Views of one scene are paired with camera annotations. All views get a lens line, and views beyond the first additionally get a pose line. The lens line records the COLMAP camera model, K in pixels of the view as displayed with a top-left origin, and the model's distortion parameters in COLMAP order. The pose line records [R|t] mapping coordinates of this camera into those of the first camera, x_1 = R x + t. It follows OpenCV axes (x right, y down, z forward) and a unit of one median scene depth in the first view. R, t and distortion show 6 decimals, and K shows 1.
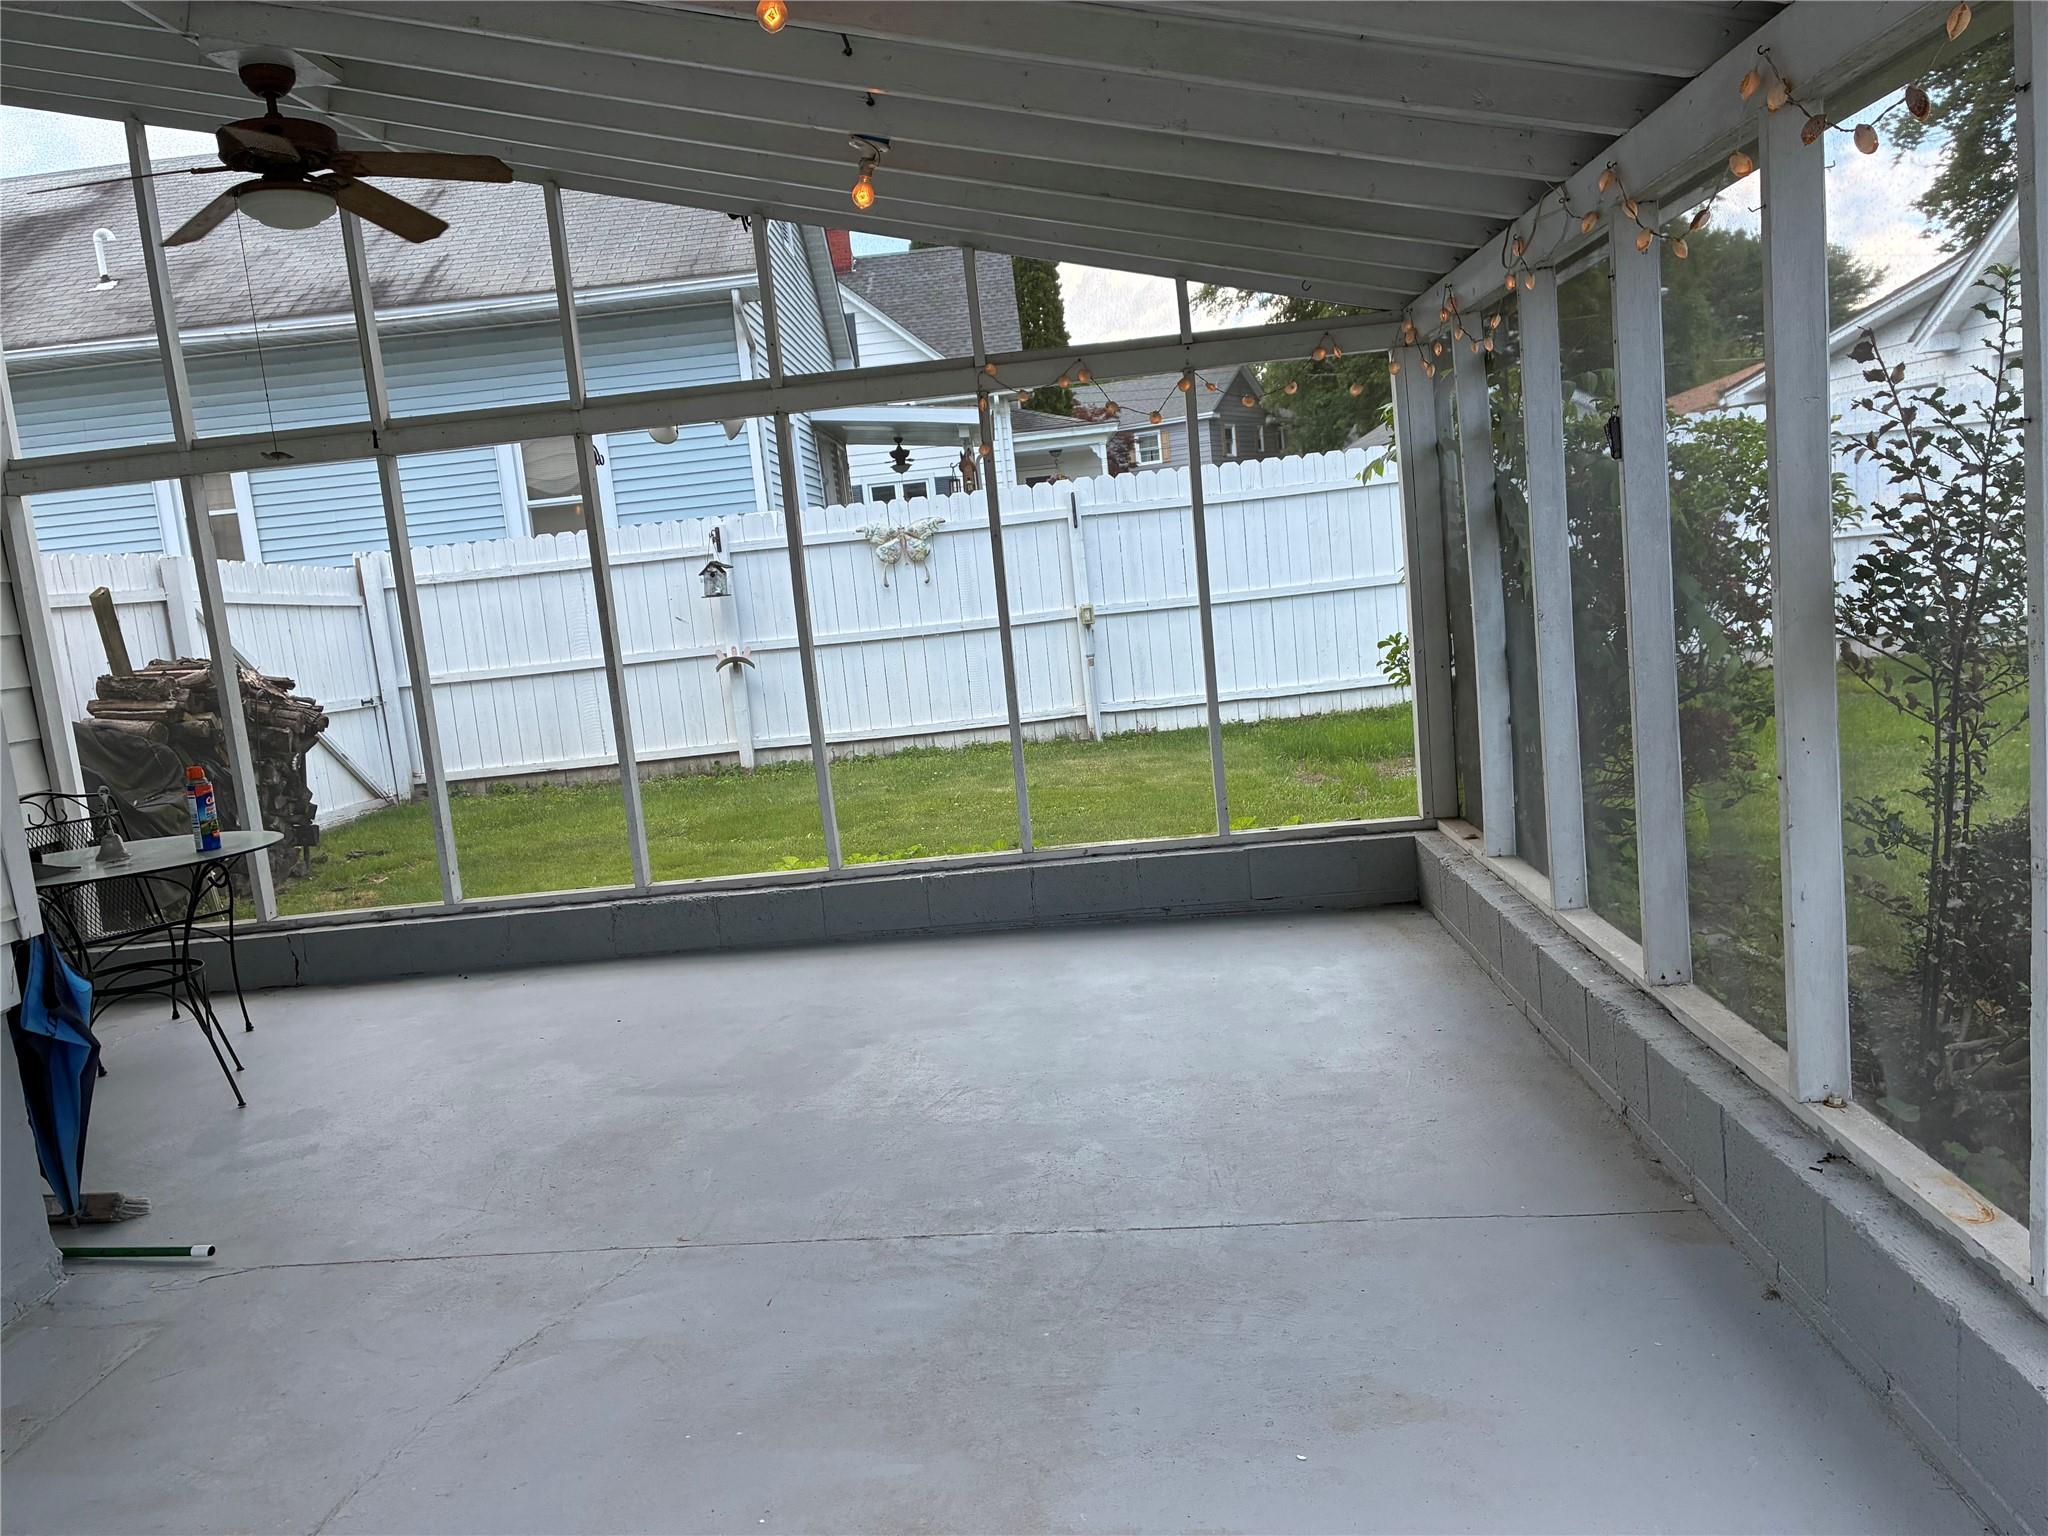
lens RADIAL K [[1558.2, 0, 1010.2], [0, 1558.2, 762.6], [0, 0, 1]] dist [0.062243, -0.078111]
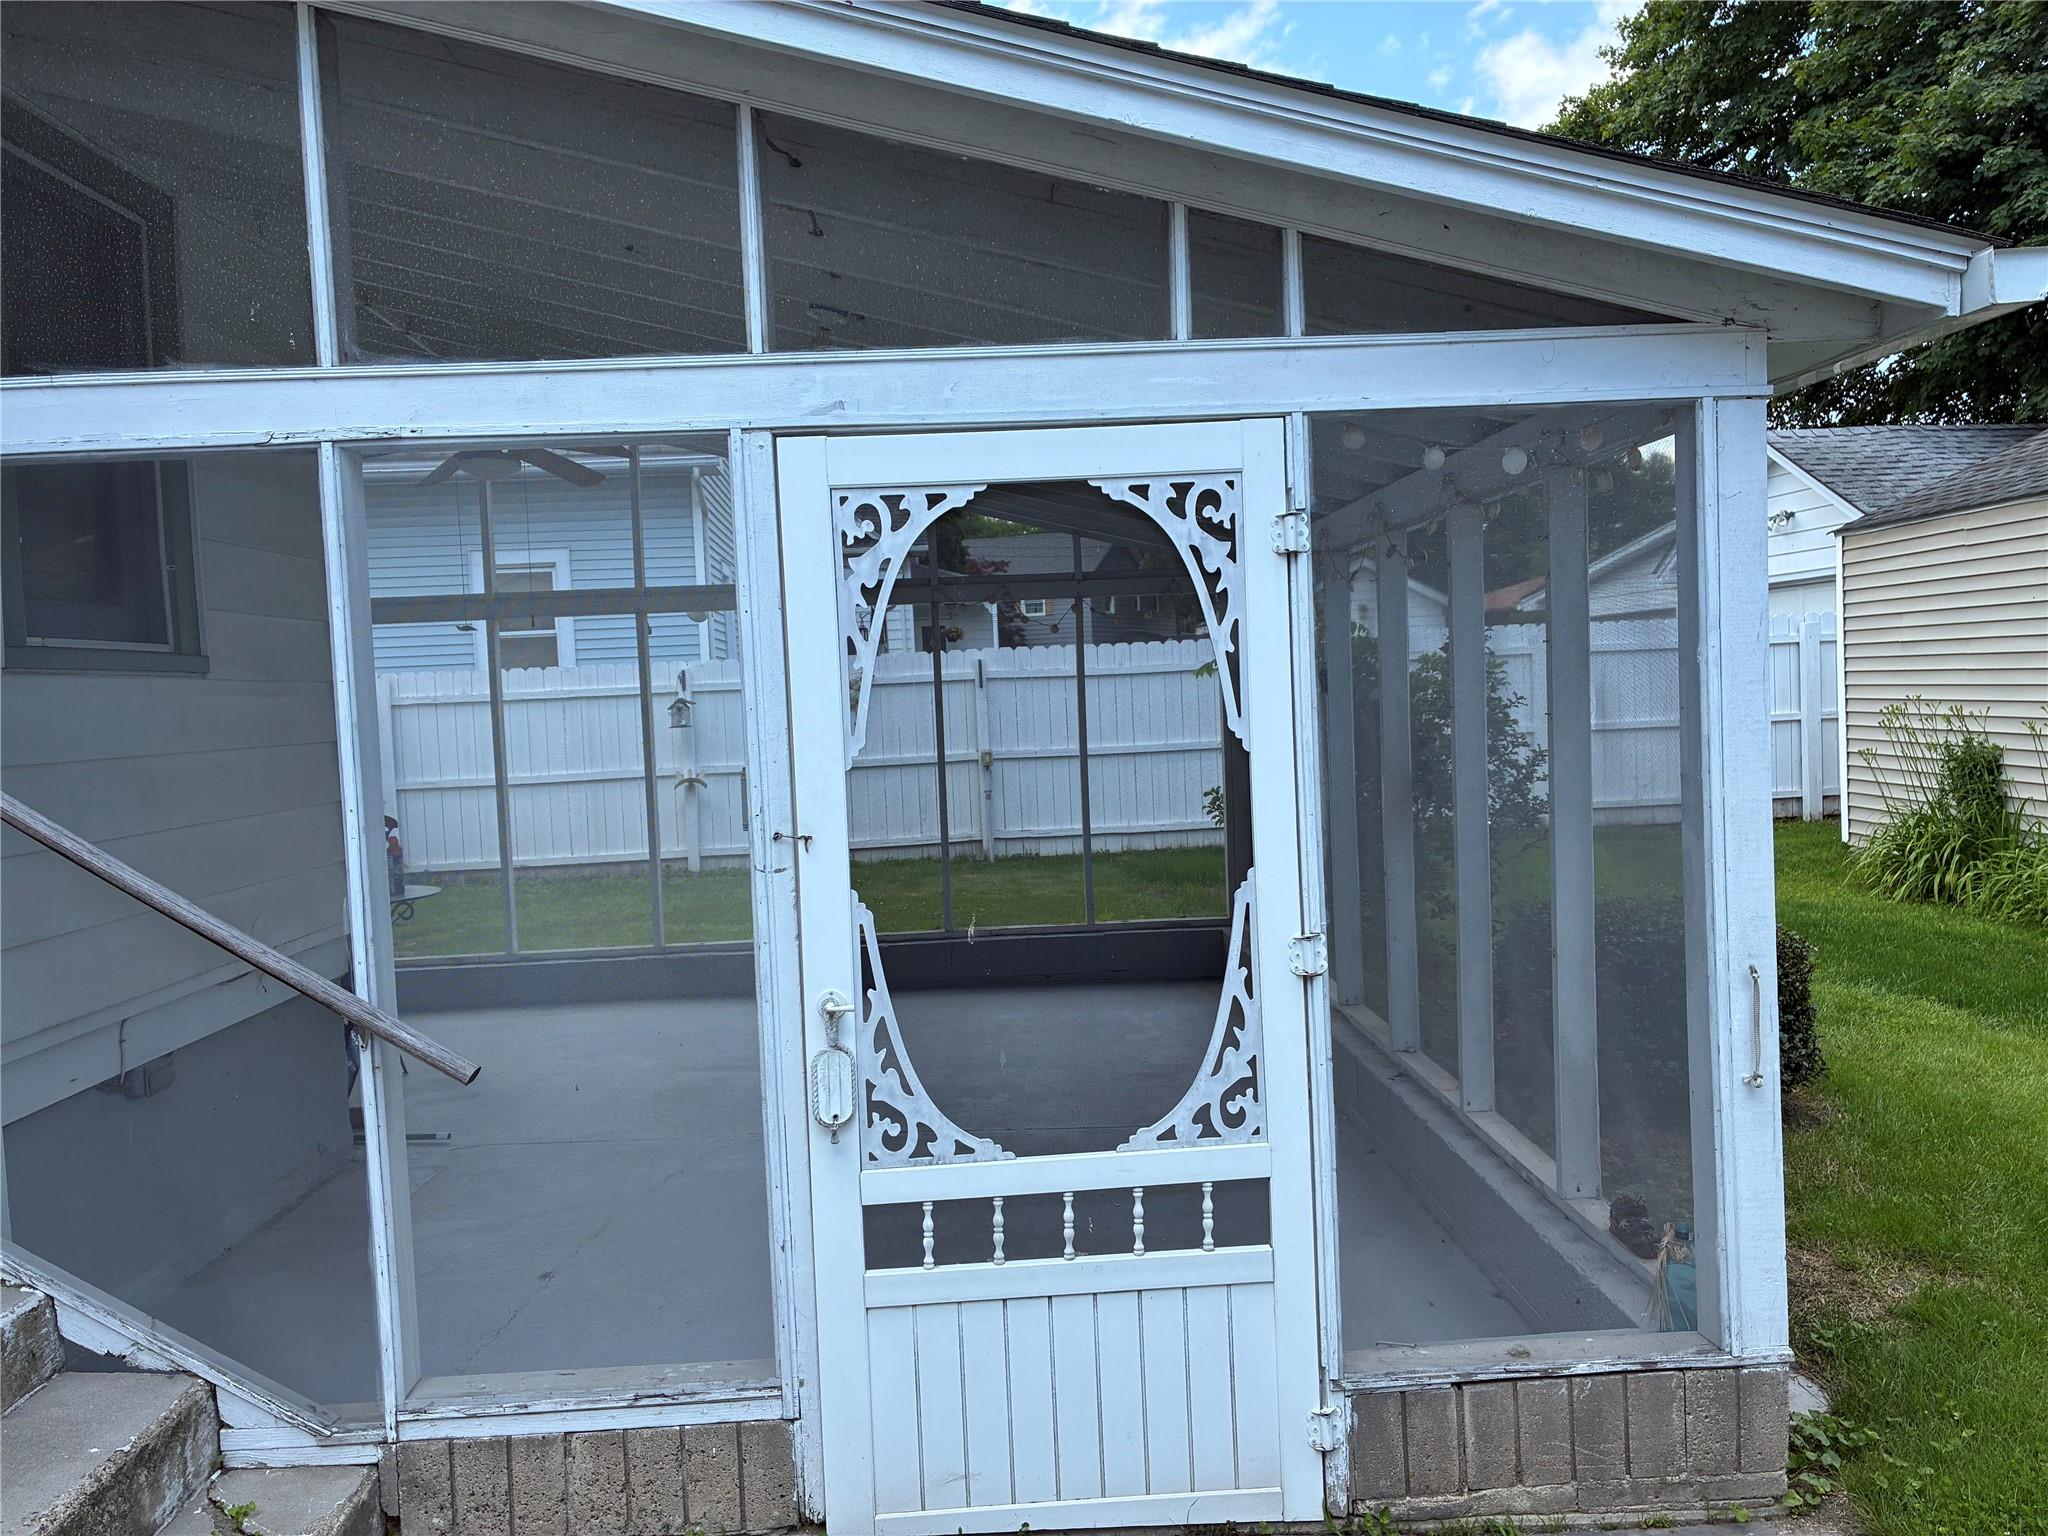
lens RADIAL K [[1558.2, 0, 1030.7], [0, 1558.2, 769.2], [0, 0, 1]] dist [0.062243, -0.078111]
pose [[0.994298, 0.052328, 0.092913, -0.029763], [-0.044429, 0.995378, -0.085138, 0.016635], [-0.096939, 0.080525, 0.992028, -0.218873]]
